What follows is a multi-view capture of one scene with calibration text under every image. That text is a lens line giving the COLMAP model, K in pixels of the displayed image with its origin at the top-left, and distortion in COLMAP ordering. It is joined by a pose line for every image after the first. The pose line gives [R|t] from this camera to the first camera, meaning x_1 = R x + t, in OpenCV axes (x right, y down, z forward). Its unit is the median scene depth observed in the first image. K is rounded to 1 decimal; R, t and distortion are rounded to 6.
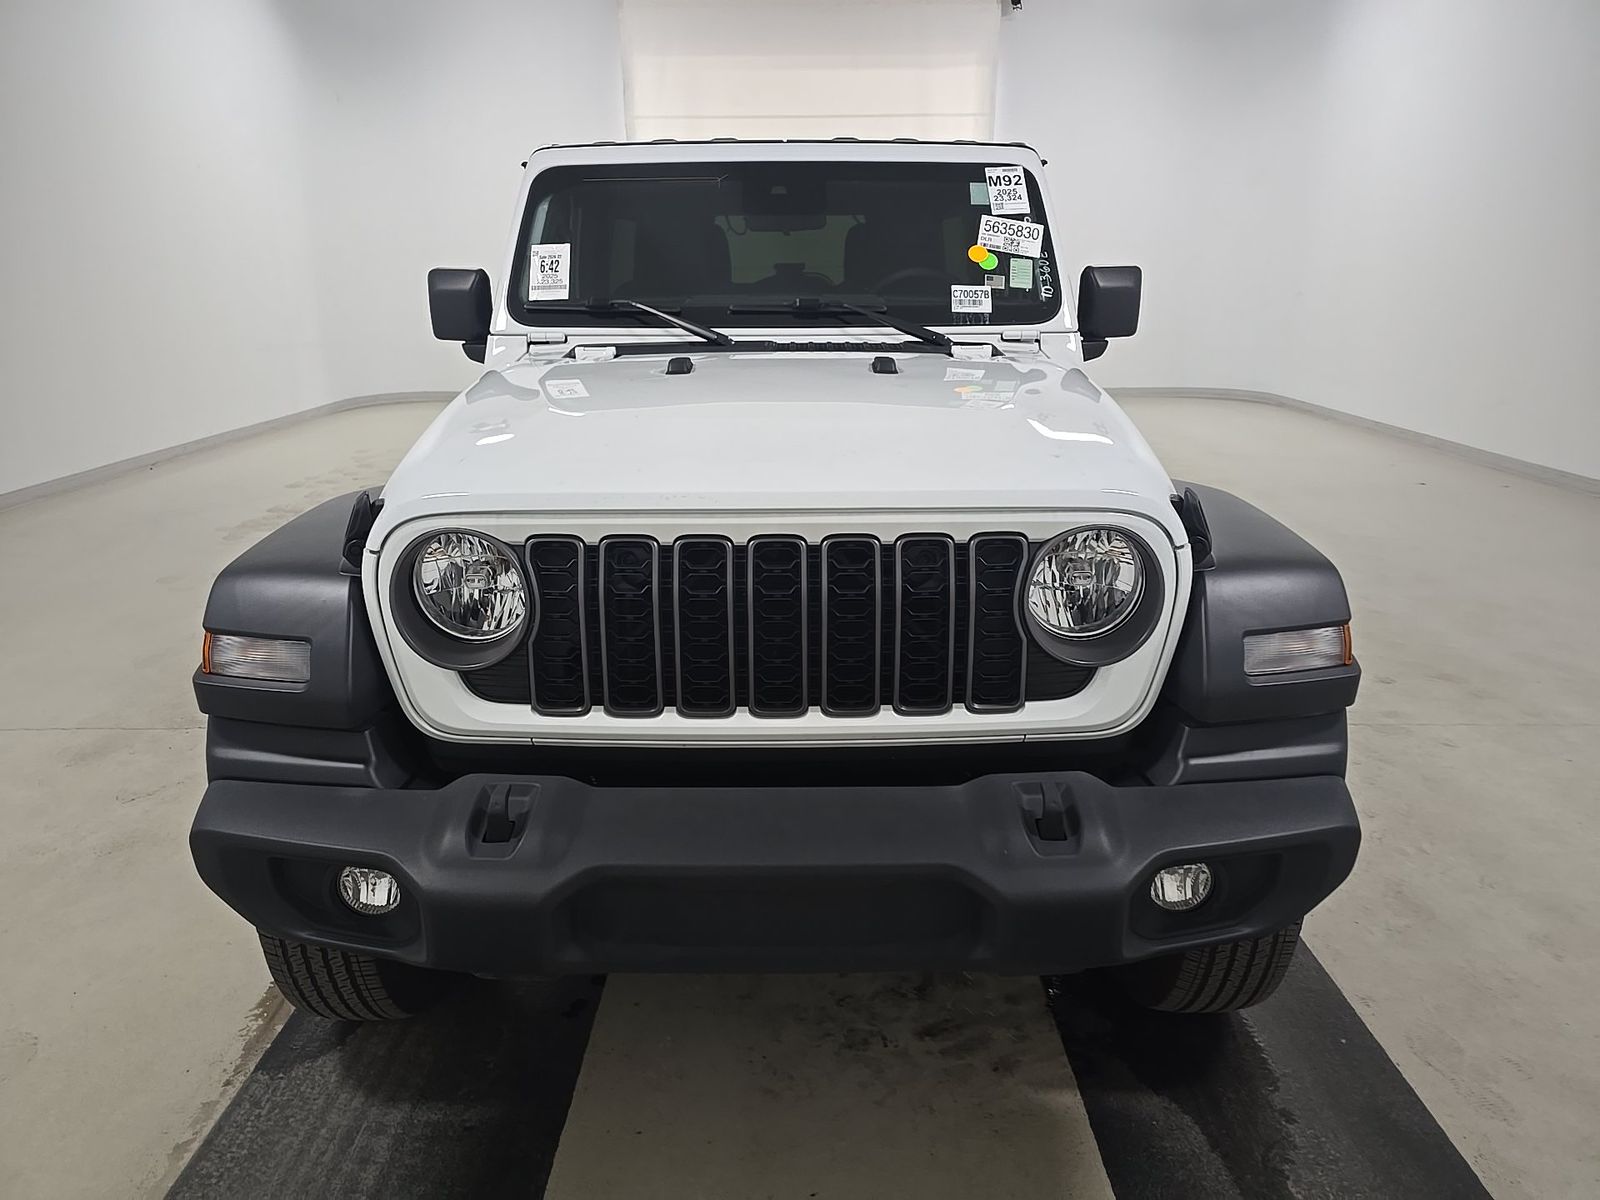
lens RADIAL K [[1101.1, 0, 800.0], [0, 1101.1, 600.0], [0, 0, 1]] dist [0.072279, -0.071595]
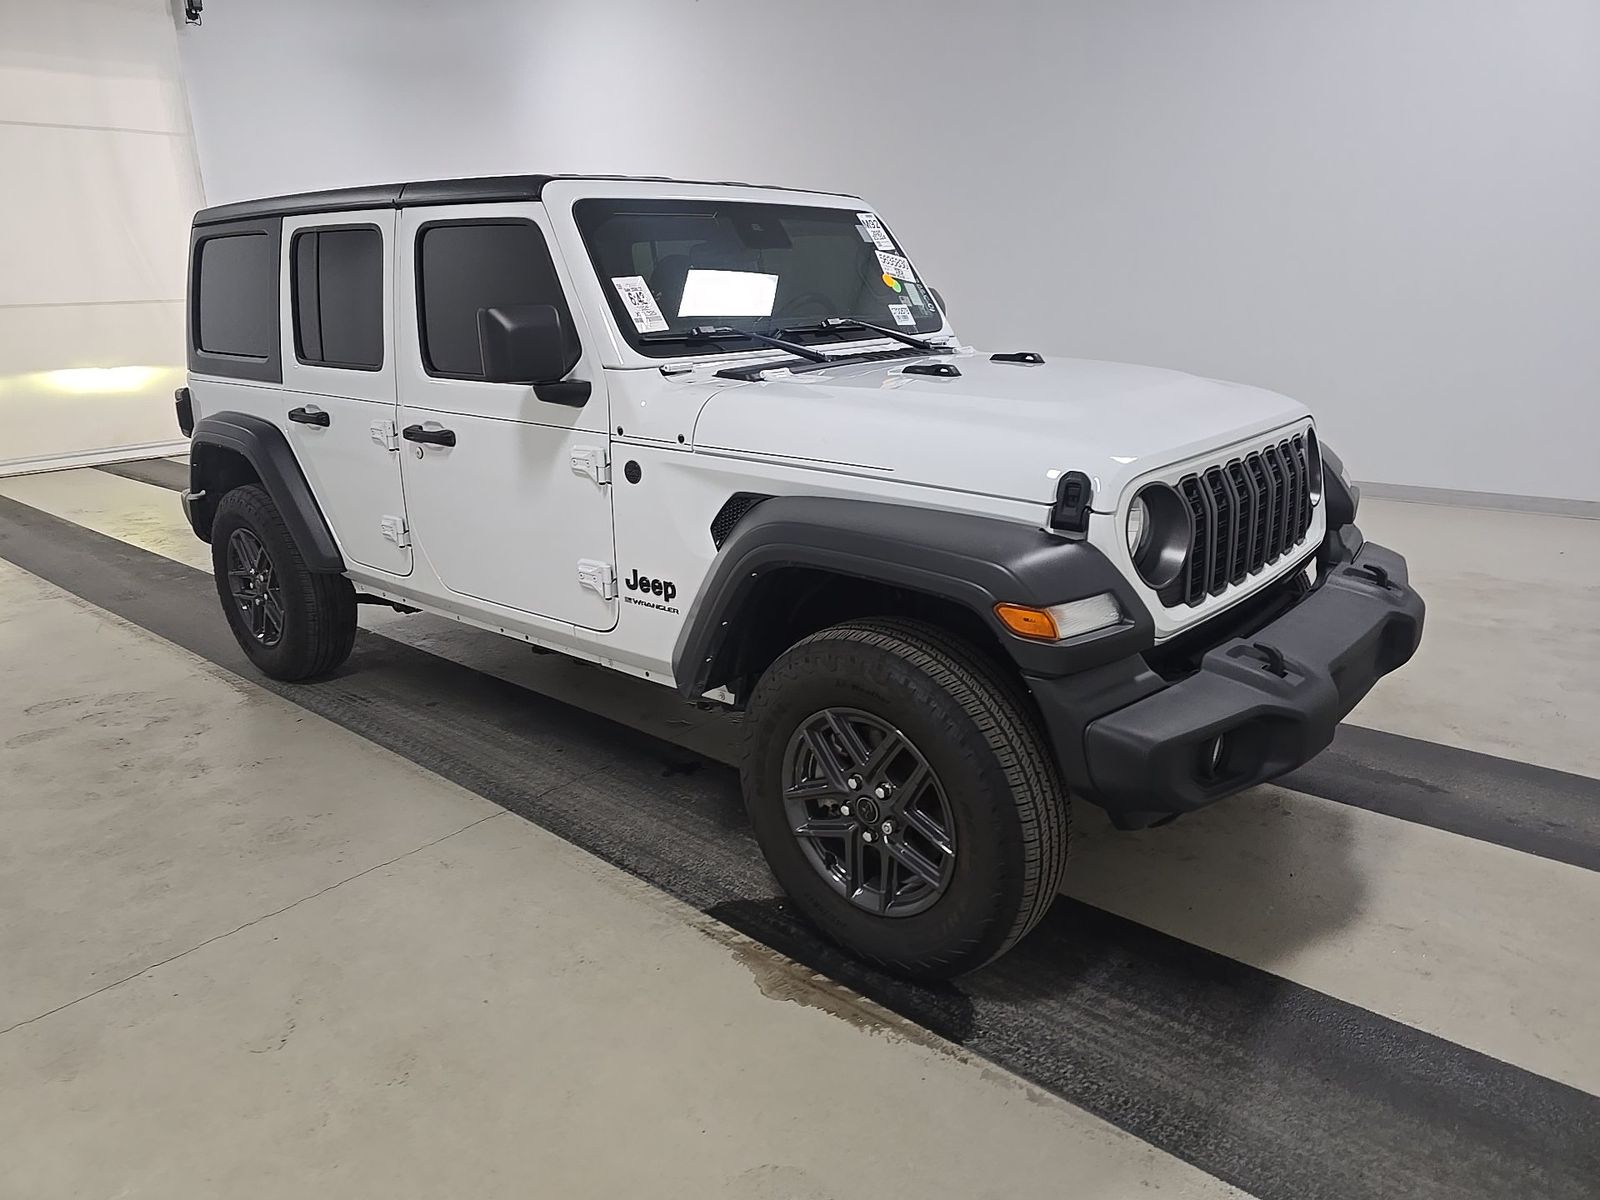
lens RADIAL K [[1101.1, 0, 800.0], [0, 1101.1, 600.0], [0, 0, 1]] dist [0.072279, -0.071595]
pose [[0.645039, -0.225127, 0.730235, -1.257584], [0.244284, 0.966222, 0.082098, -0.113012], [-0.724052, 0.125428, 0.678246, 0.334809]]
